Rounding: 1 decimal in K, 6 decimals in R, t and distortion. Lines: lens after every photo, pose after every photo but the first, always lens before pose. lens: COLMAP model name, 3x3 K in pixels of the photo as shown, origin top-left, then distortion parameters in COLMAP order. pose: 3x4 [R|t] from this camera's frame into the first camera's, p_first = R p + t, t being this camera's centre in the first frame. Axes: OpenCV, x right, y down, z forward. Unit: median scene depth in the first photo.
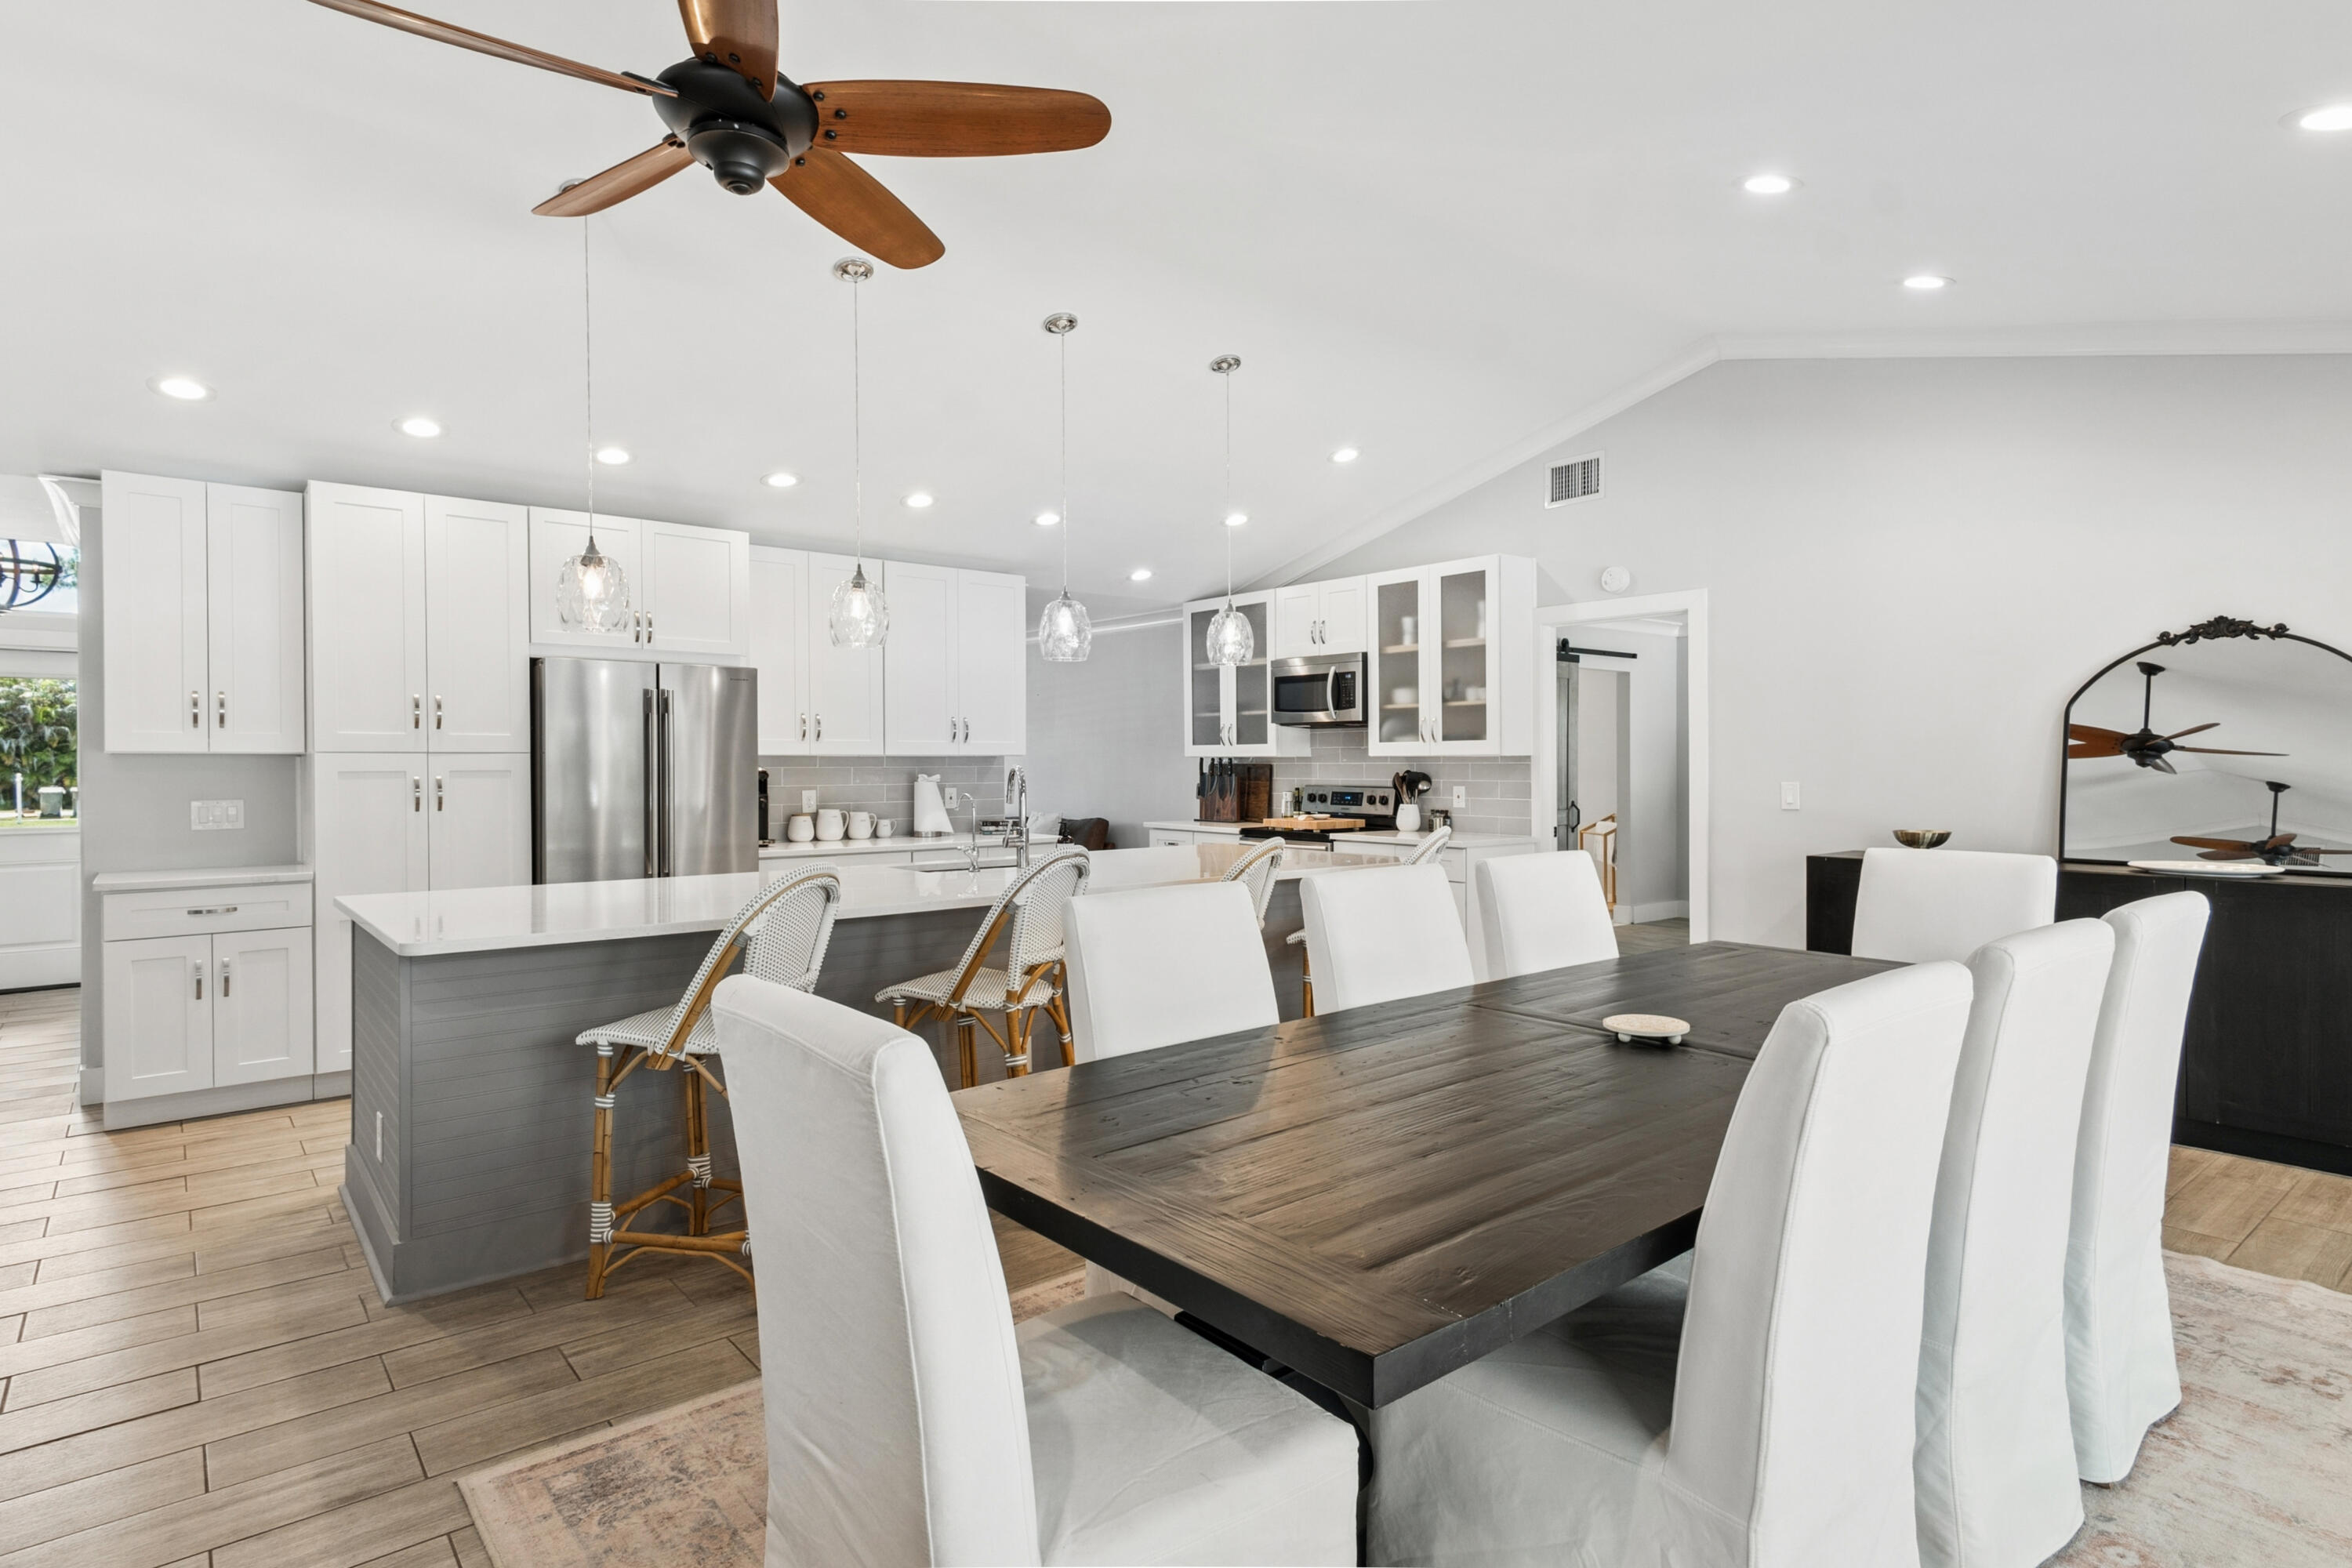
lens RADIAL K [[1210.4, 0, 1163.7], [0, 1210.4, 782.3], [0, 0, 1]] dist [-0.007832, -0.001629]
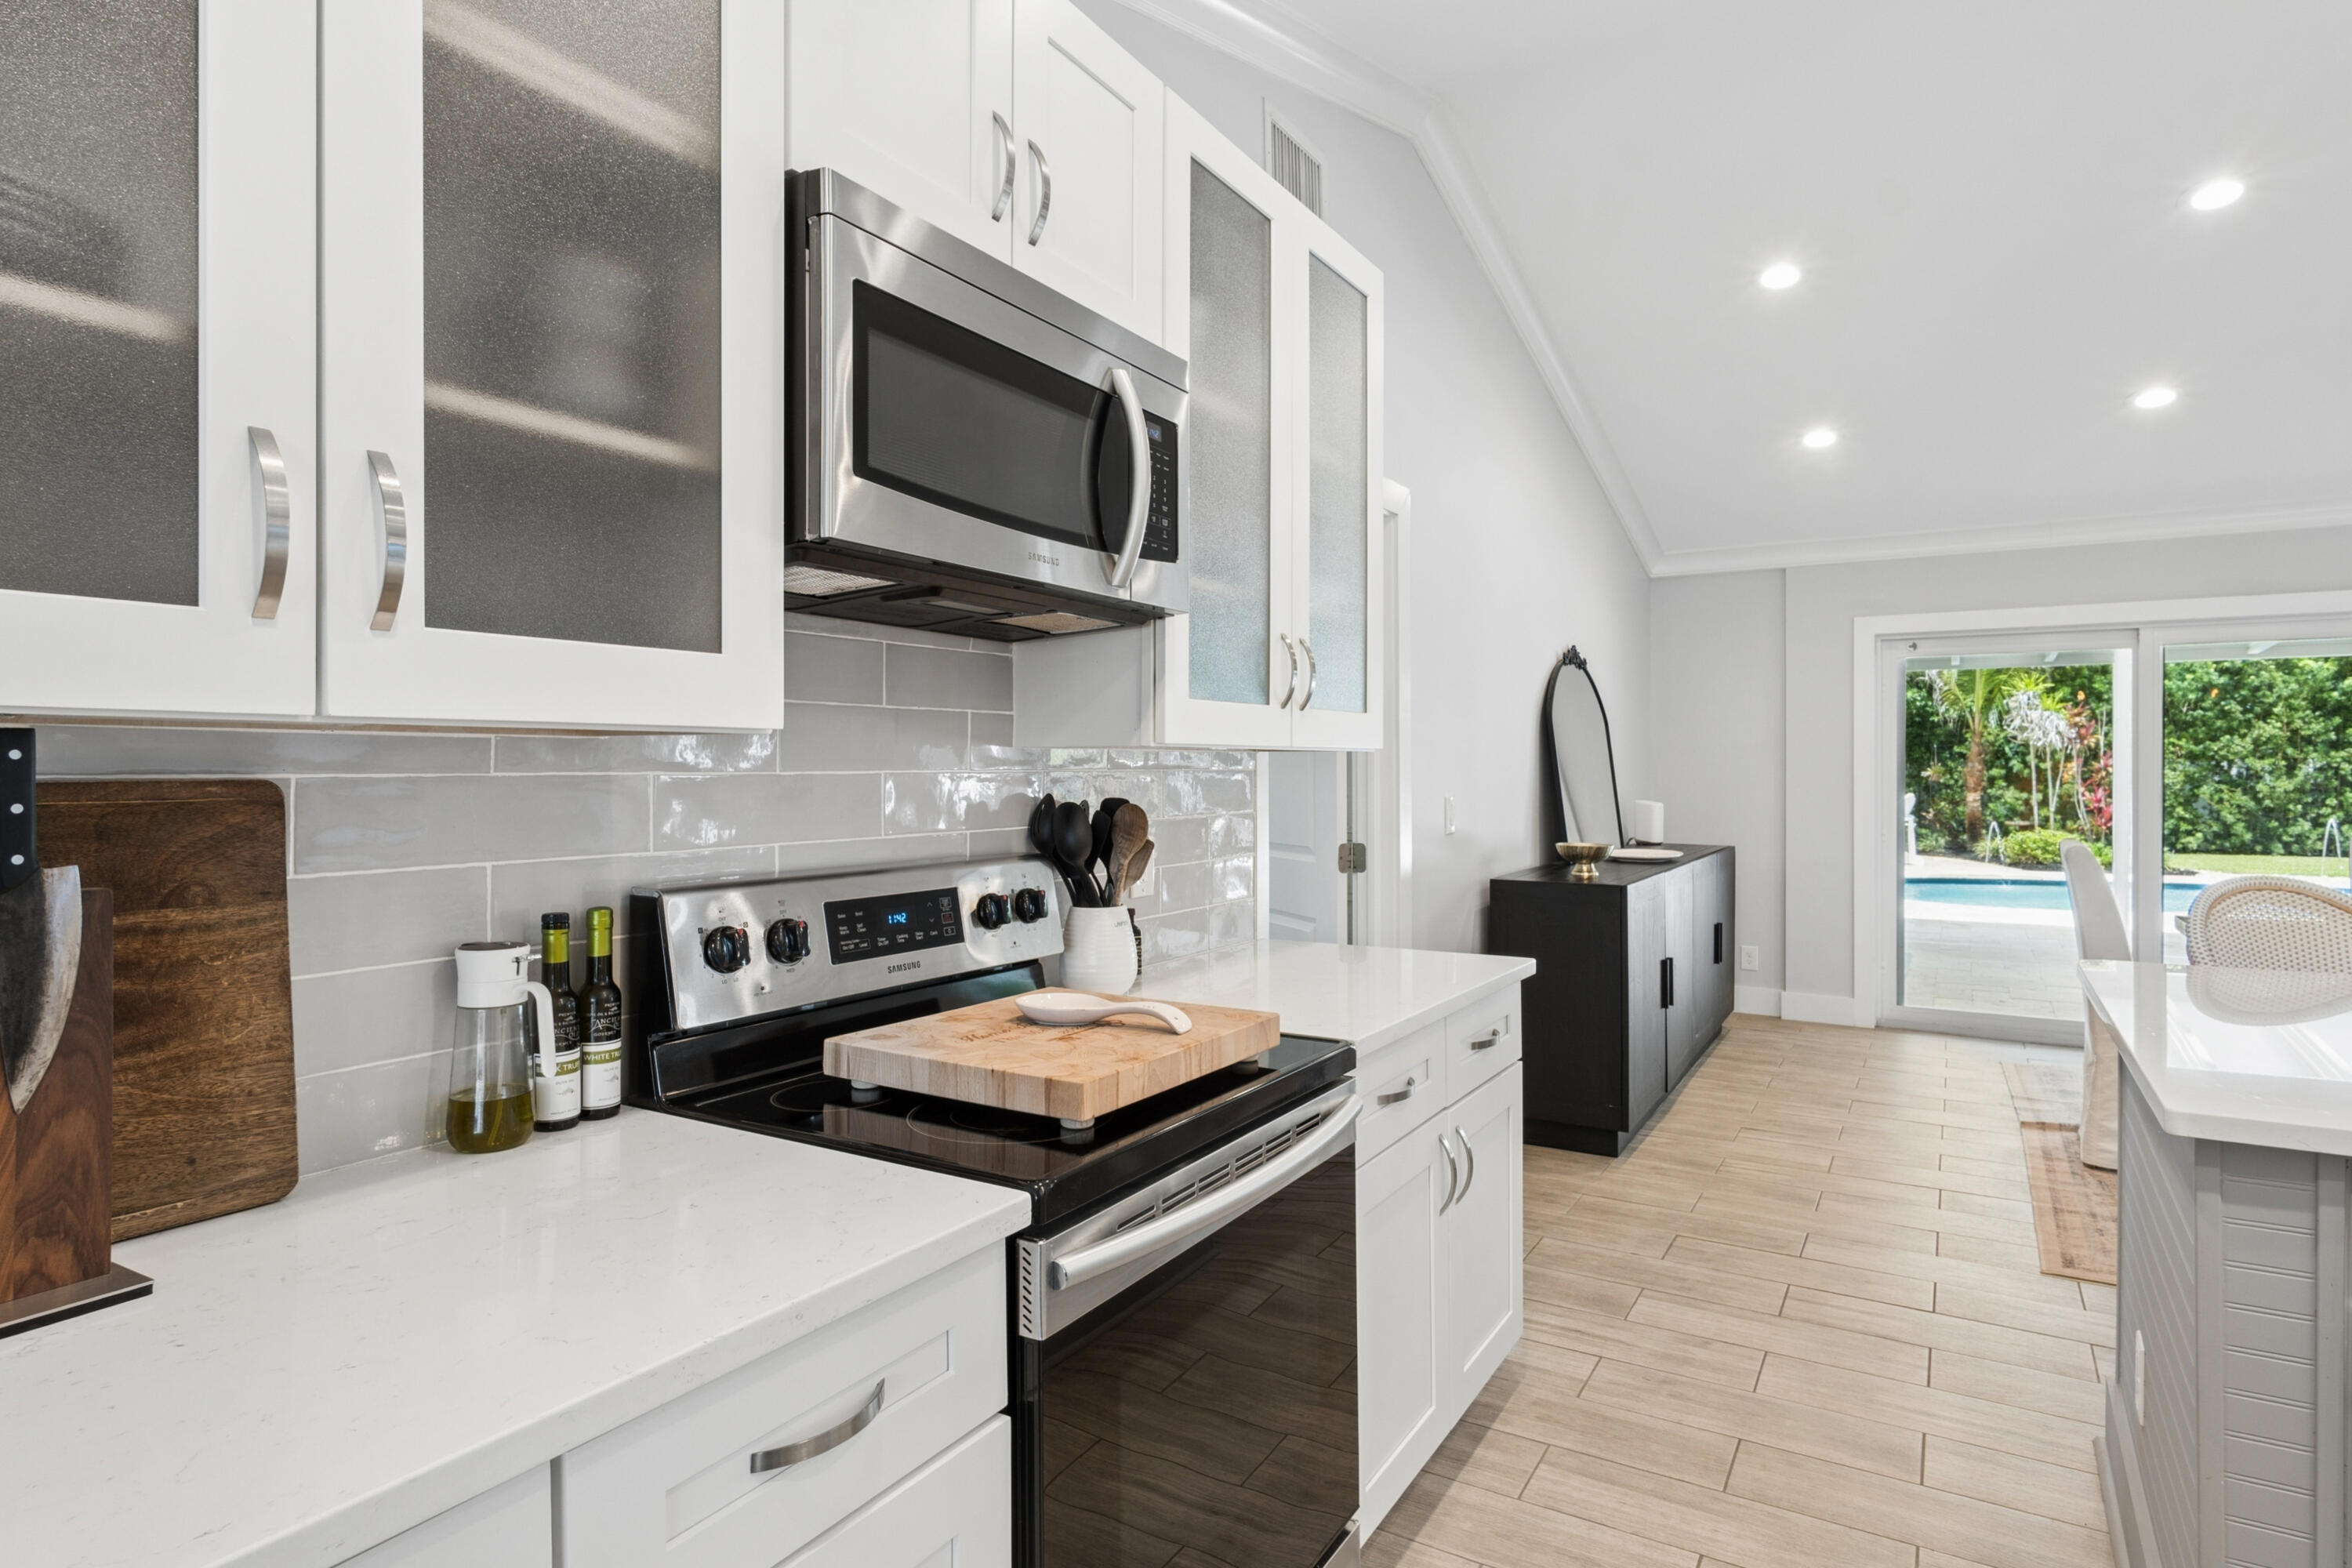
lens RADIAL K [[1255.6, 0, 1189.9], [0, 1255.6, 764.2], [0, 0, 1]] dist [0.000280, -0.001646]
pose [[-0.333513, 0.005056, 0.942732, -0.105157], [0.017950, 0.999838, 0.000988, -0.017873], [-0.942575, 0.017252, -0.333550, 1.123883]]
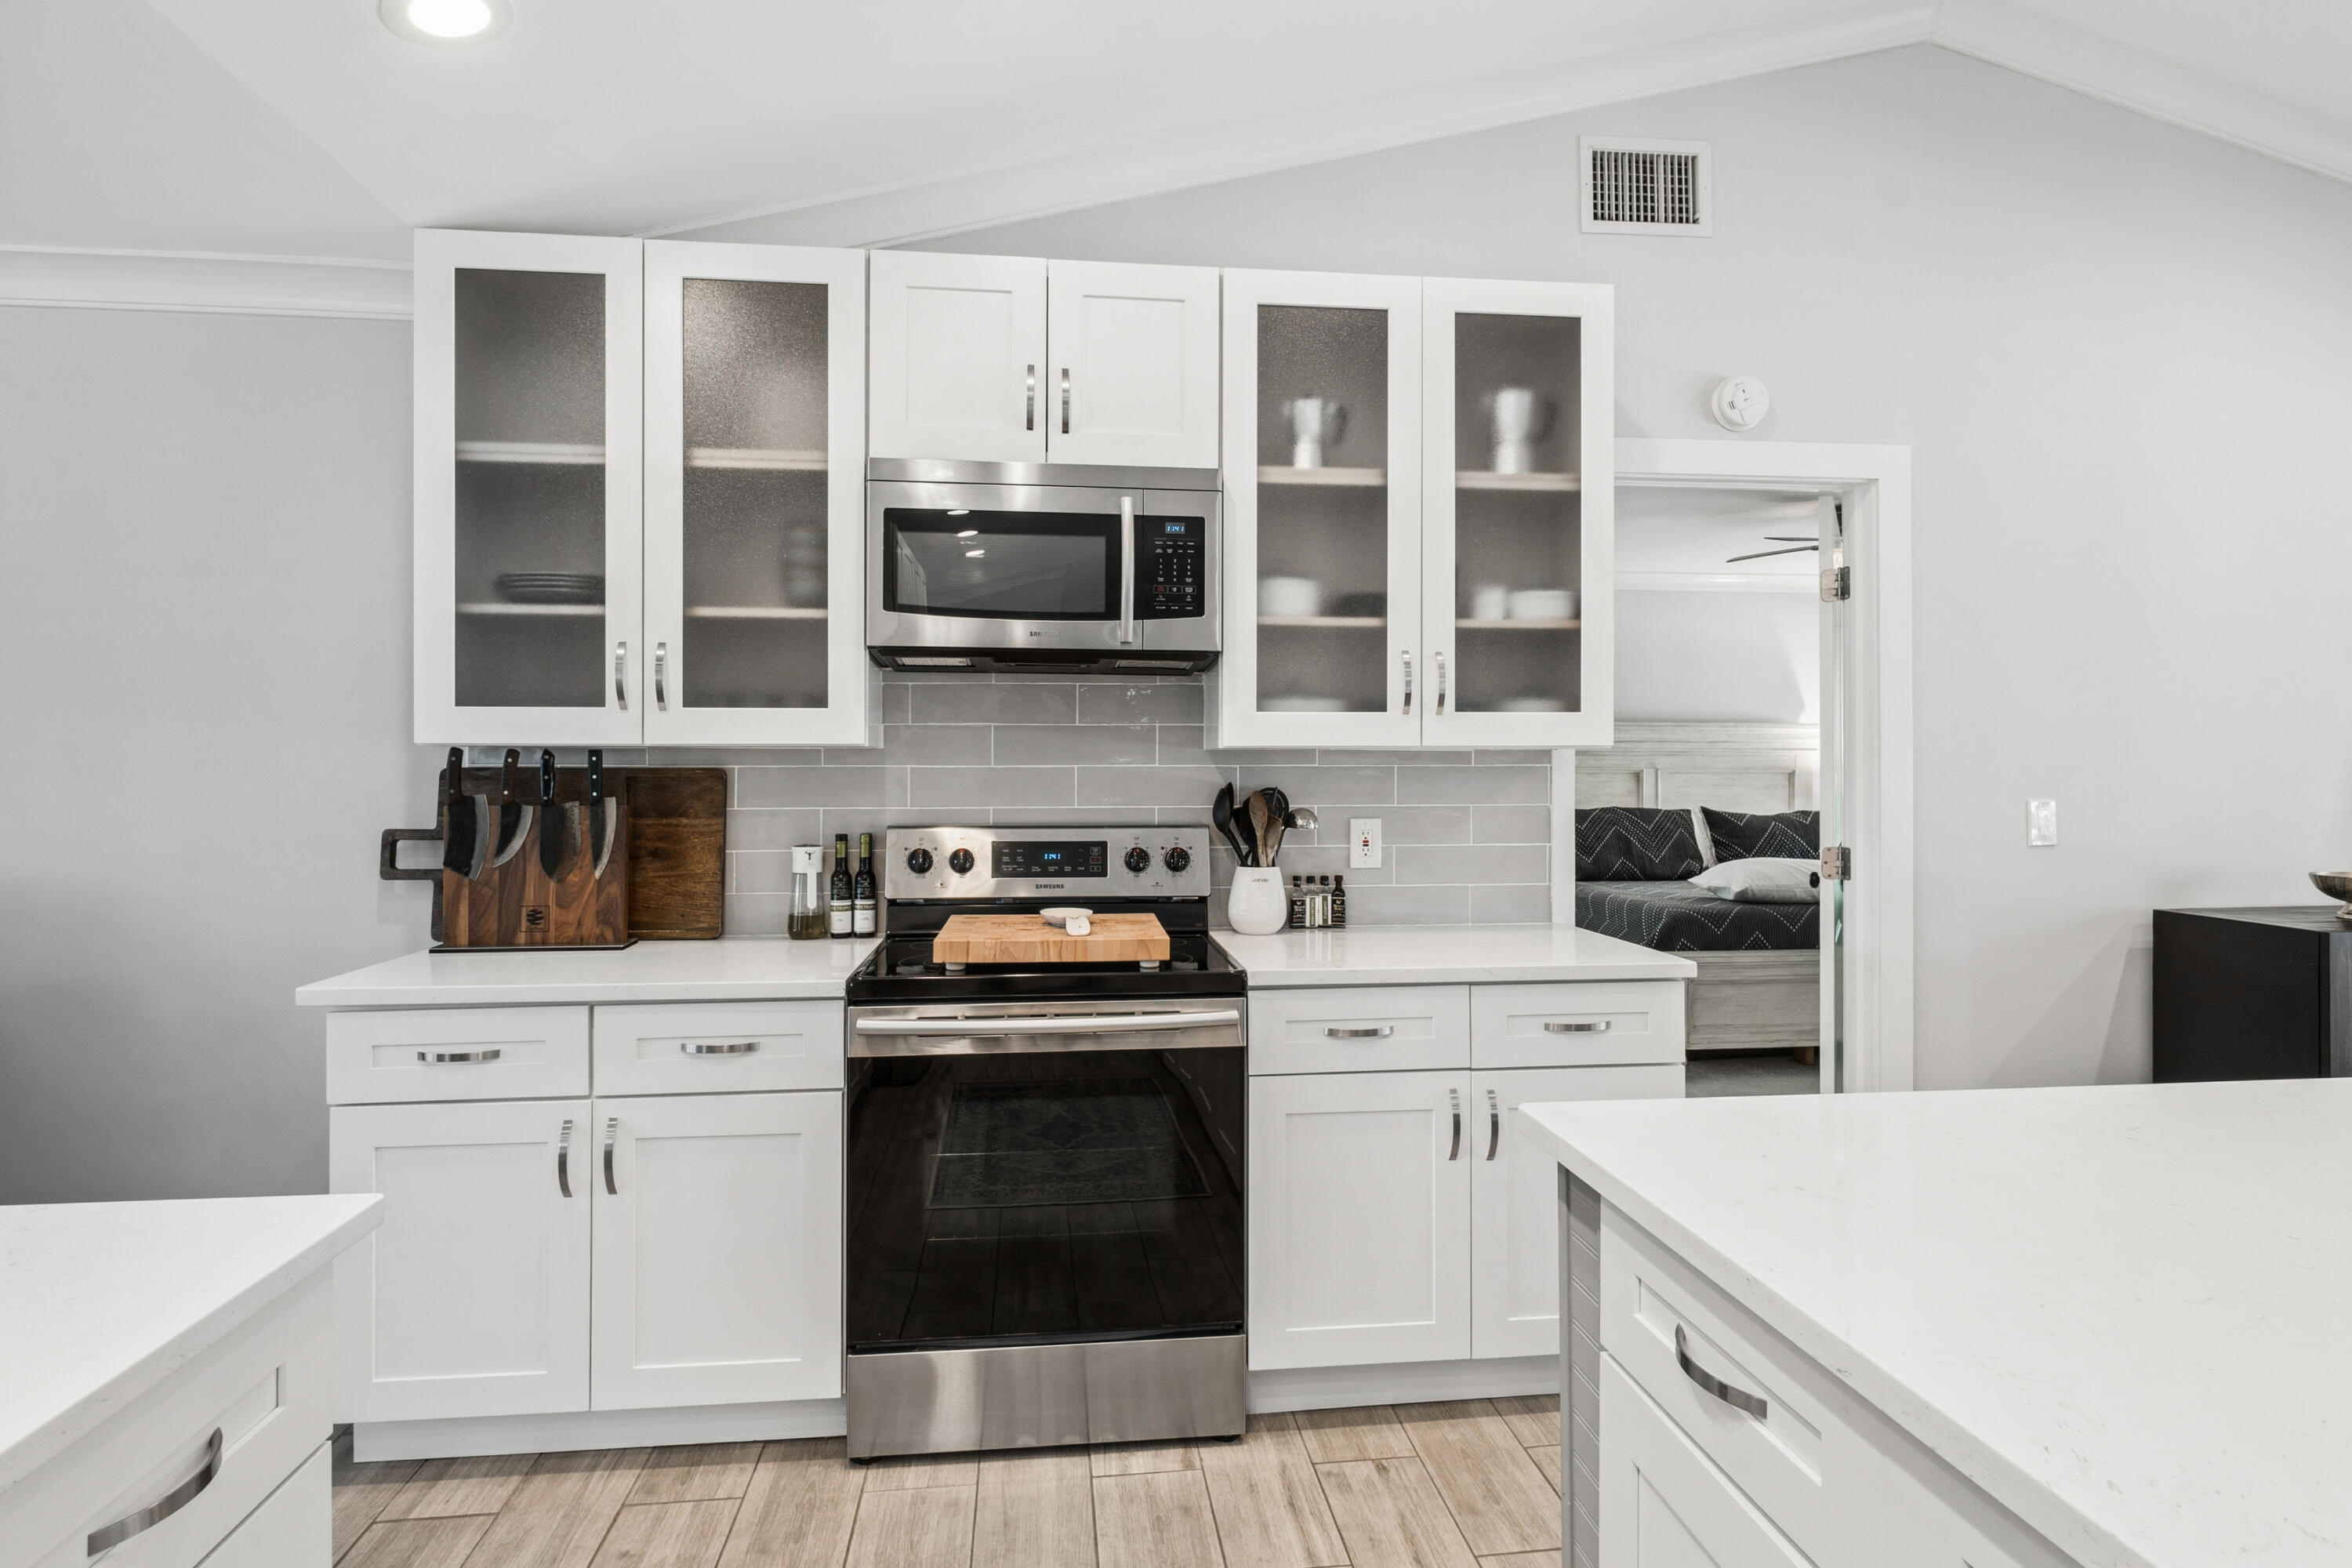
lens RADIAL K [[1255.6, 0, 1199.6], [0, 1255.6, 753.6], [0, 0, 1]] dist [0.000280, -0.001646]
pose [[0.532488, 0.009097, 0.846389, -0.171638], [0.012080, 0.999759, -0.018346, -0.012861], [-0.846351, 0.019993, 0.532250, 0.821494]]
